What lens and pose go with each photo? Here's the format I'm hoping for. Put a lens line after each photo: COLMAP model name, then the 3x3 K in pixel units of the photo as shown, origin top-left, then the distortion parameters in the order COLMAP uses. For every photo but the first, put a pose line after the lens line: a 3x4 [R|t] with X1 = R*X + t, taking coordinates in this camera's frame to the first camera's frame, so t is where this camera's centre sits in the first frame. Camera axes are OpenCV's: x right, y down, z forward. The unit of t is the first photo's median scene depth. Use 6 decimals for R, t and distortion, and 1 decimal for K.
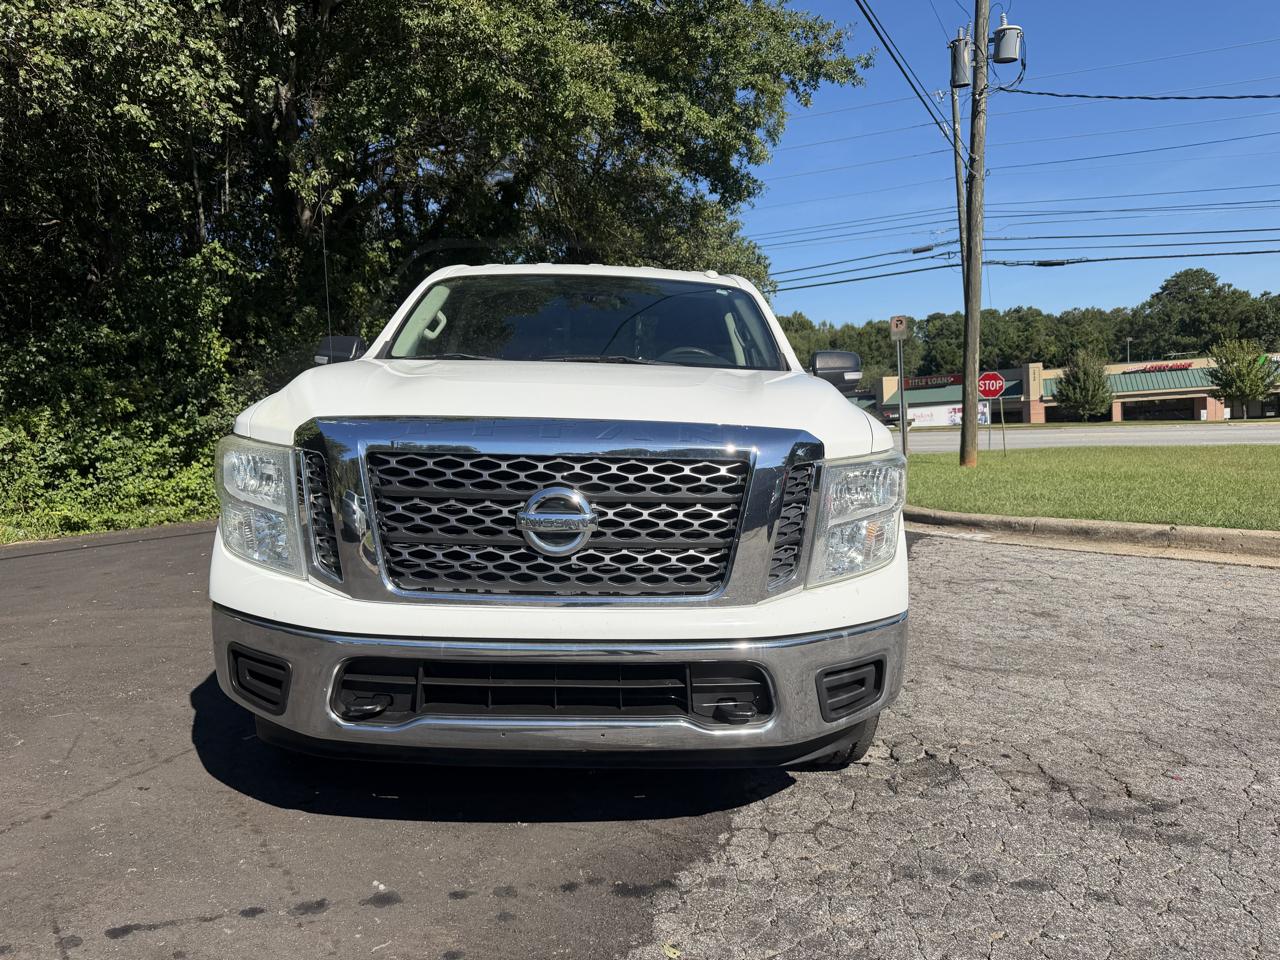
lens RADIAL K [[901.8, 0, 643.5], [0, 901.8, 487.3], [0, 0, 1]] dist [0.021307, -0.028944]
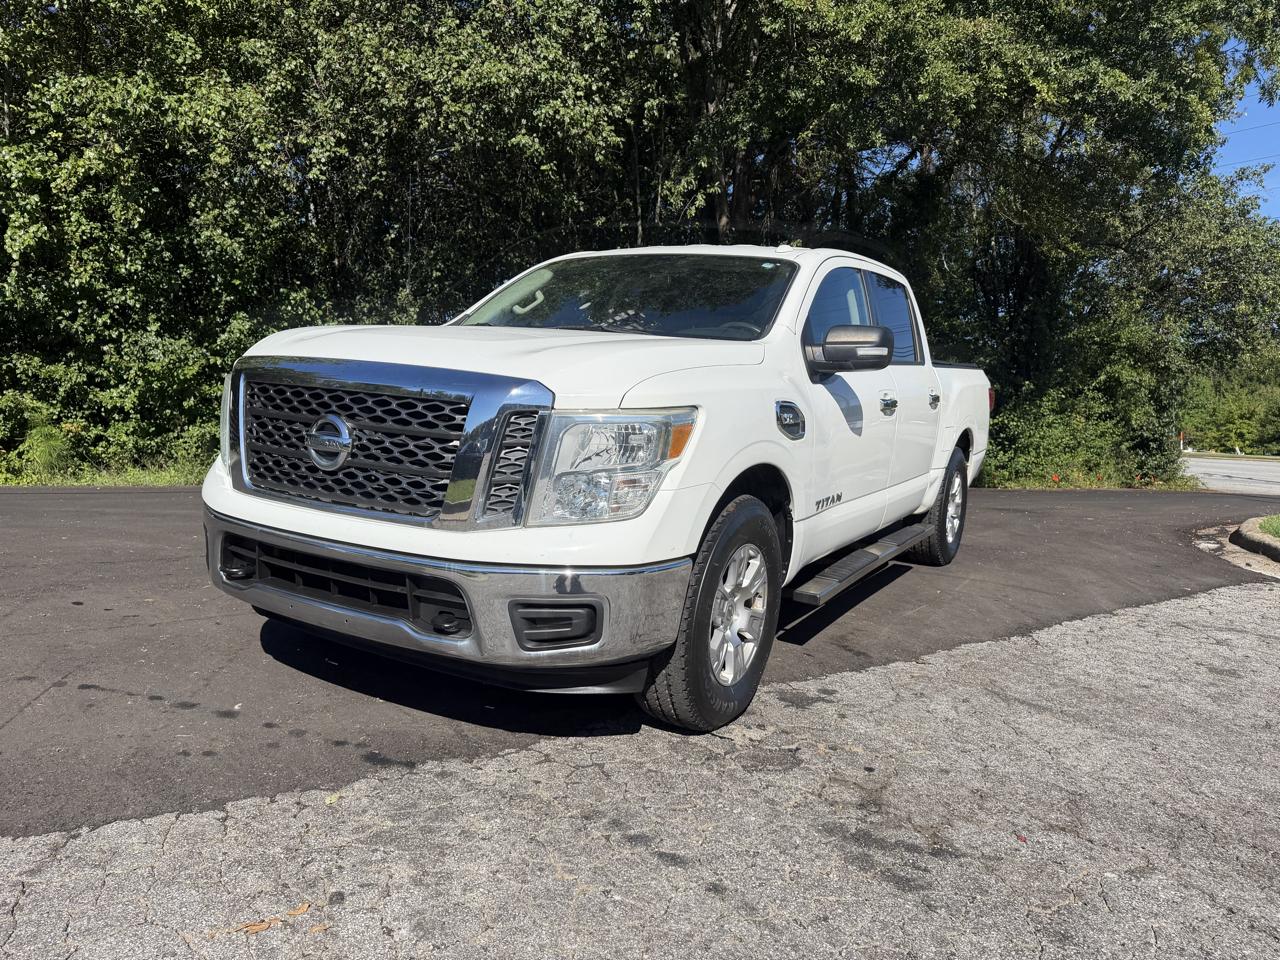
lens RADIAL K [[901.8, 0, 640.0], [0, 901.8, 477.7], [0, 0, 1]] dist [0.021307, -0.028944]
pose [[0.853195, 0.092101, -0.513397, 0.391182], [-0.098132, 0.995054, 0.015426, 0.010963], [0.512278, 0.037219, 0.858013, 0.064135]]
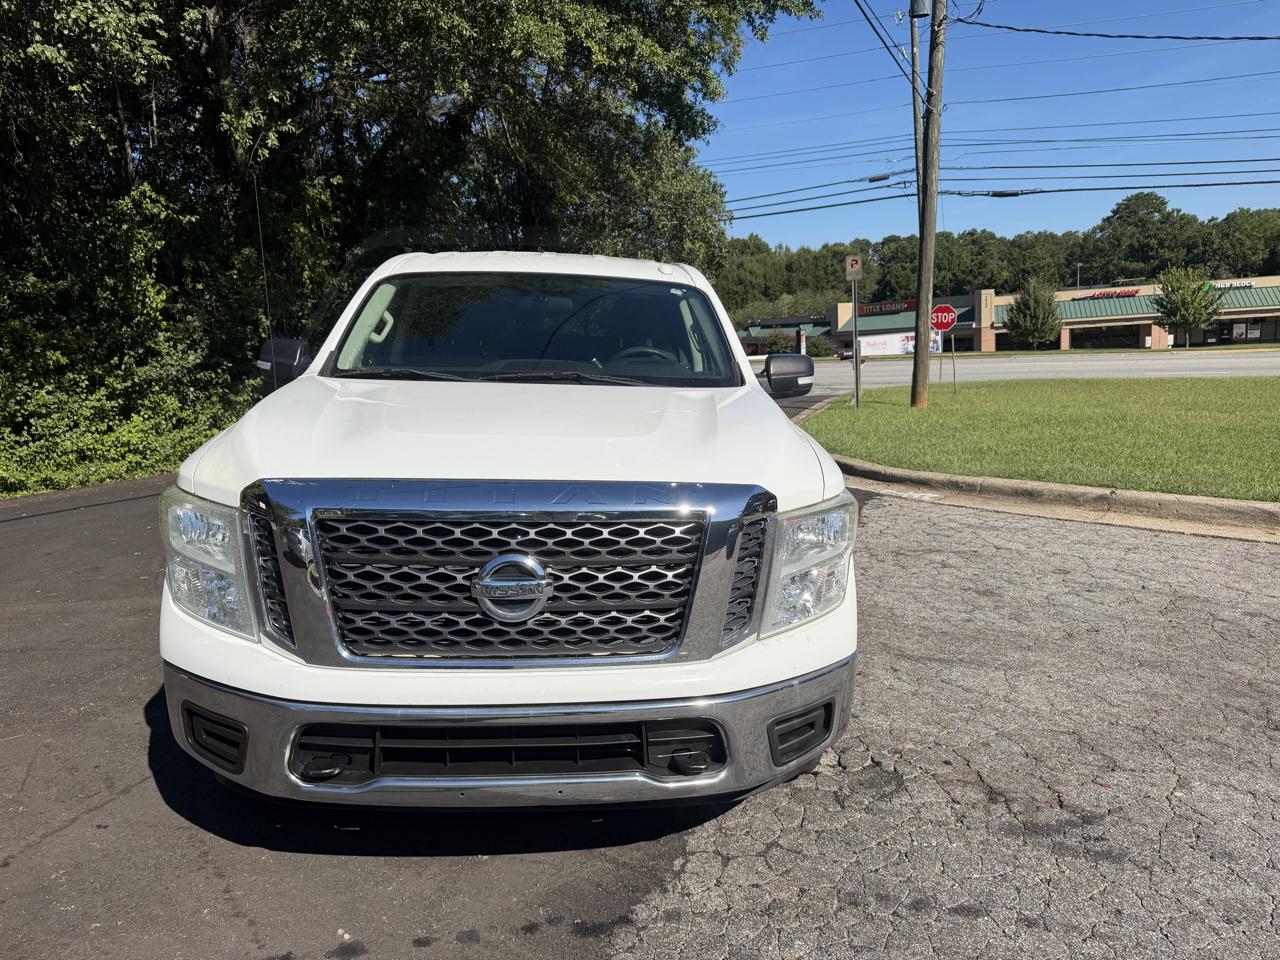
lens RADIAL K [[901.8, 0, 644.0], [0, 901.8, 490.2], [0, 0, 1]] dist [0.021307, -0.028944]
pose [[0.998729, -0.009739, 0.049458, 0.000840], [0.005467, 0.996298, 0.085796, -0.066542], [-0.050110, -0.085416, 0.995084, 0.002082]]
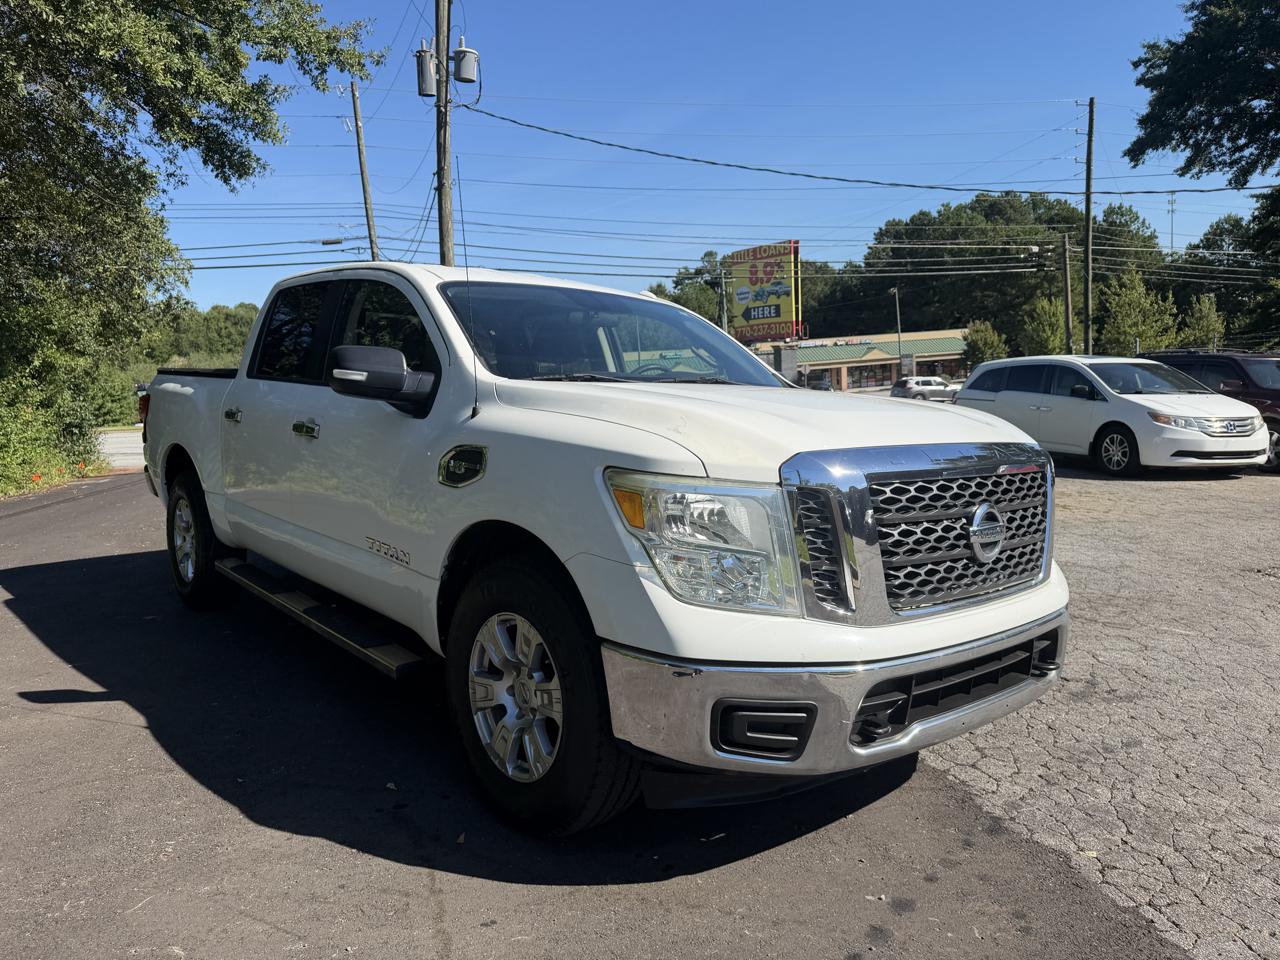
lens RADIAL K [[901.8, 0, 632.2], [0, 901.8, 474.6], [0, 0, 1]] dist [0.021307, -0.028944]
pose [[0.776360, -0.061975, 0.627235, -0.509751], [0.063638, 0.997776, 0.019819, -0.038695], [-0.627068, 0.024529, 0.778578, 0.157822]]
